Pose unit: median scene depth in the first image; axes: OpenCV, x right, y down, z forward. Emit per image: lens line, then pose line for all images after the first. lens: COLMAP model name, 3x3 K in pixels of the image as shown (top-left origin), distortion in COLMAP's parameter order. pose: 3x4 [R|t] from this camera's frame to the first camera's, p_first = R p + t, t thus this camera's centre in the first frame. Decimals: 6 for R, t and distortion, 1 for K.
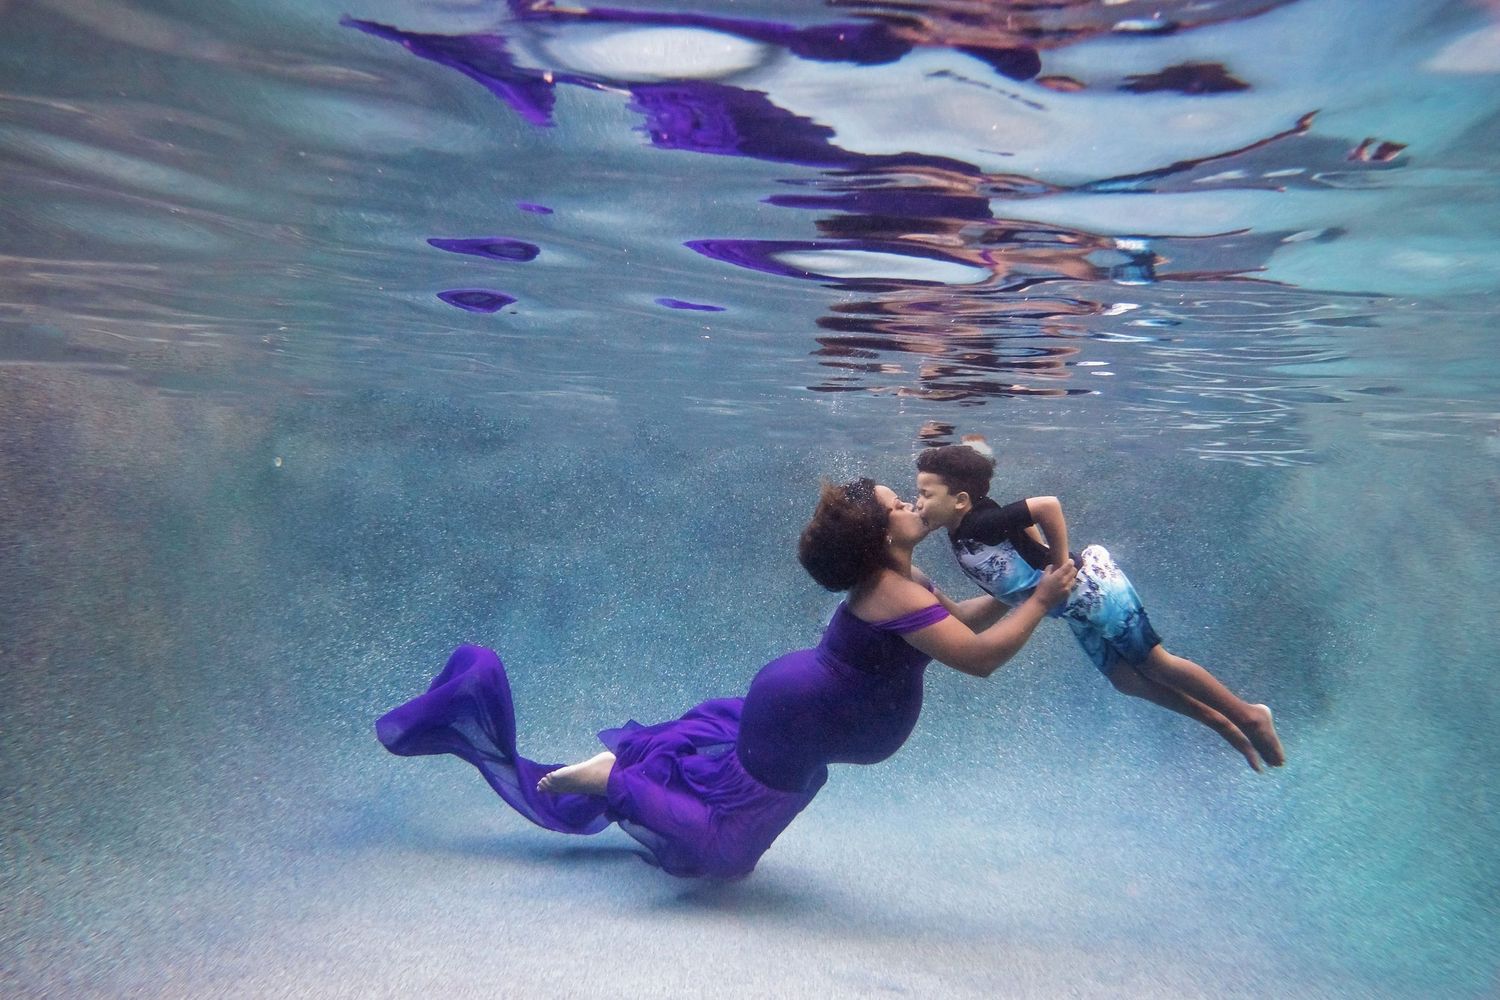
lens RADIAL K [[1406.9, 0, 742.5], [0, 1406.9, 505.2], [0, 0, 1]] dist [0.091806, 0.659604]
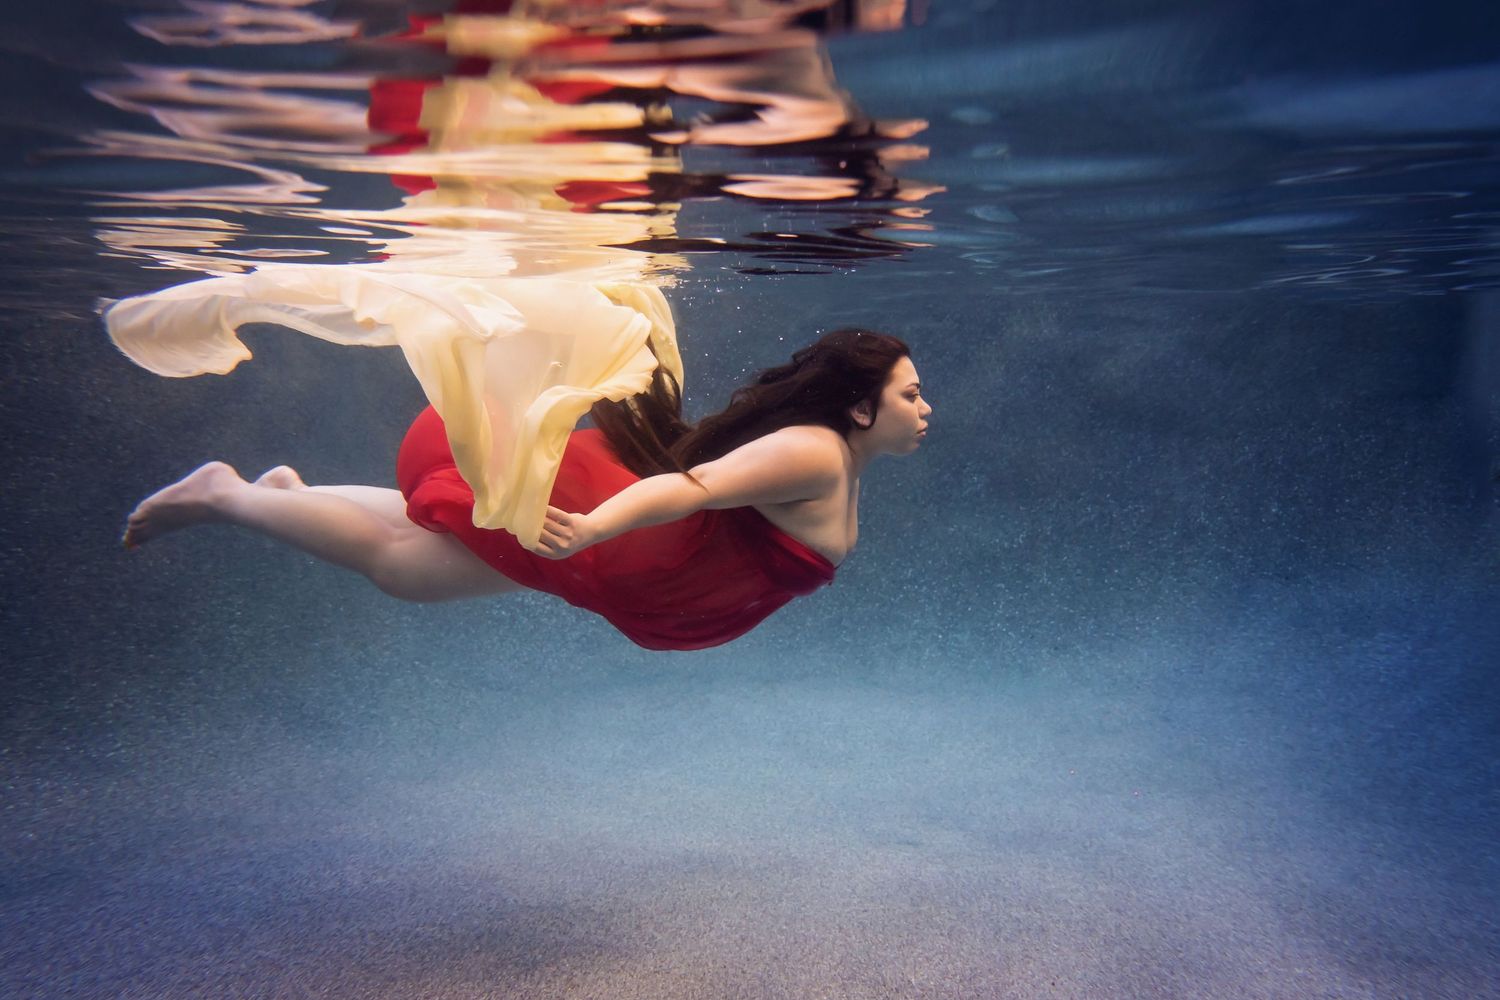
lens RADIAL K [[1481.8, 0, 769.1], [0, 1481.8, 548.5], [0, 0, 1]] dist [0.114104, 0.538789]
pose [[0.978779, -0.037234, -0.201505, 0.166332], [0.061775, 0.991220, 0.116904, -0.019573], [0.195383, -0.126871, 0.972486, -0.073374]]
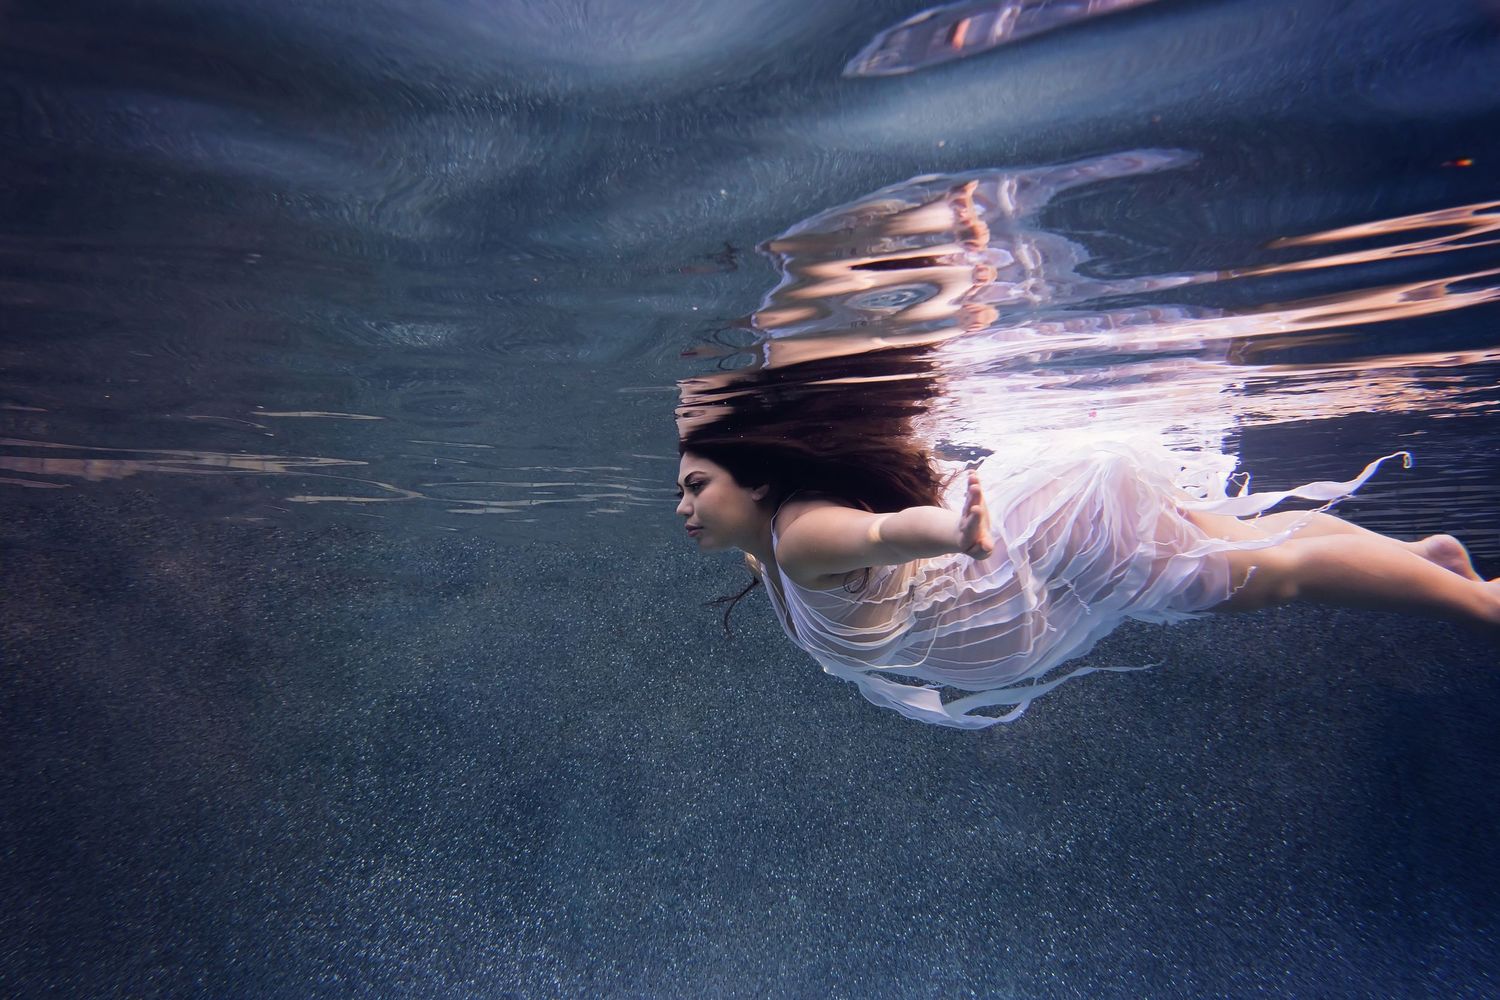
lens RADIAL K [[1438.3, 0, 742.5], [0, 1438.3, 499.3], [0, 0, 1]] dist [0.099631, 0.621463]
pose [[0.992468, -0.076482, -0.095692, 0.023073], [0.065233, 0.991150, -0.115609, 0.011367], [0.103688, 0.108496, 0.988675, 0.253702]]
